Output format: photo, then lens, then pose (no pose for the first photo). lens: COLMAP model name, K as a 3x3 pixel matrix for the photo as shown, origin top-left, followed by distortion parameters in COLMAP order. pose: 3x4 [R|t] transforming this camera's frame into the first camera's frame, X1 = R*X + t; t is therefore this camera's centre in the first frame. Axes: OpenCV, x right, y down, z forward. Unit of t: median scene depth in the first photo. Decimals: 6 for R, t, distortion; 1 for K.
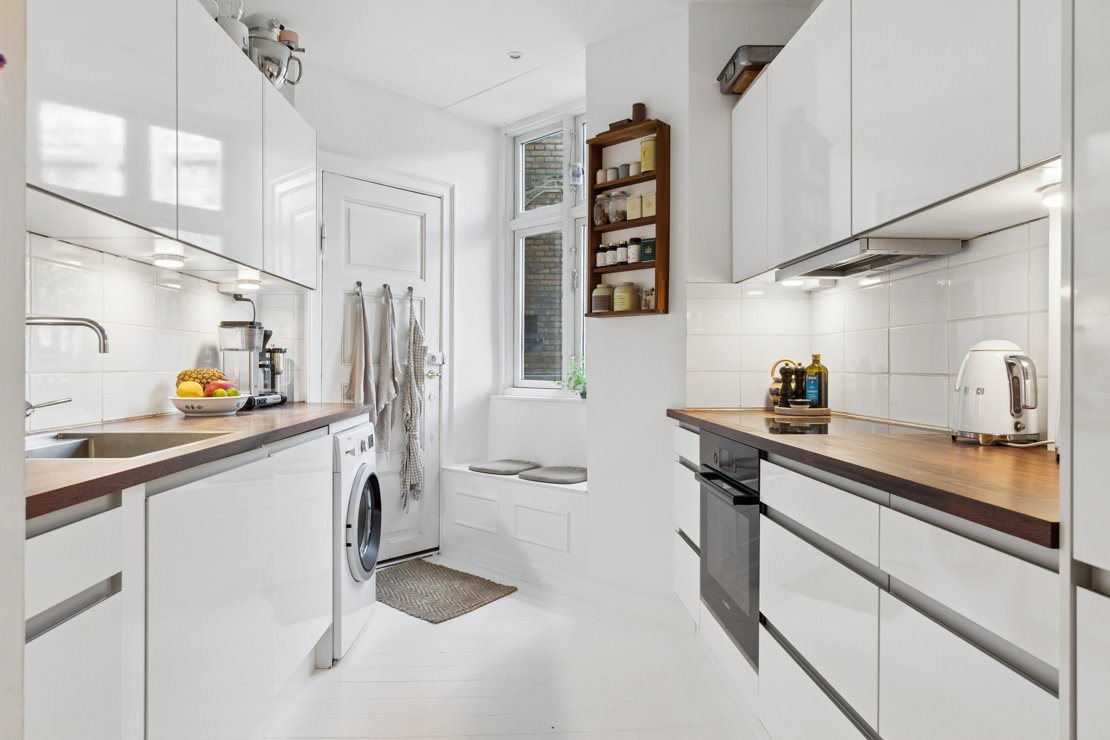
lens RADIAL K [[659.3, 0, 535.8], [0, 659.3, 368.2], [0, 0, 1]] dist [0.000770, 0.000419]
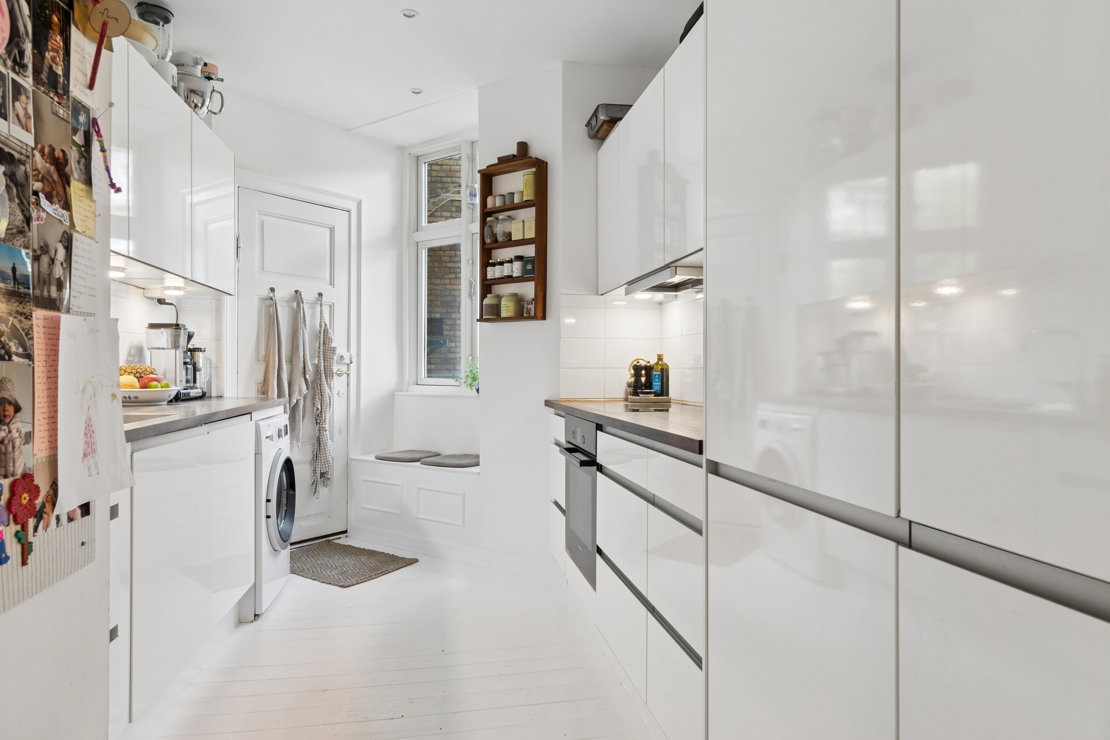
lens RADIAL K [[659.3, 0, 535.8], [0, 659.3, 368.2], [0, 0, 1]] dist [0.000770, 0.000419]
pose [[0.990693, -0.000553, 0.136115, 0.020828], [0.001163, 0.999990, -0.004403, 0.010119], [-0.136111, 0.004520, 0.990683, -0.180790]]
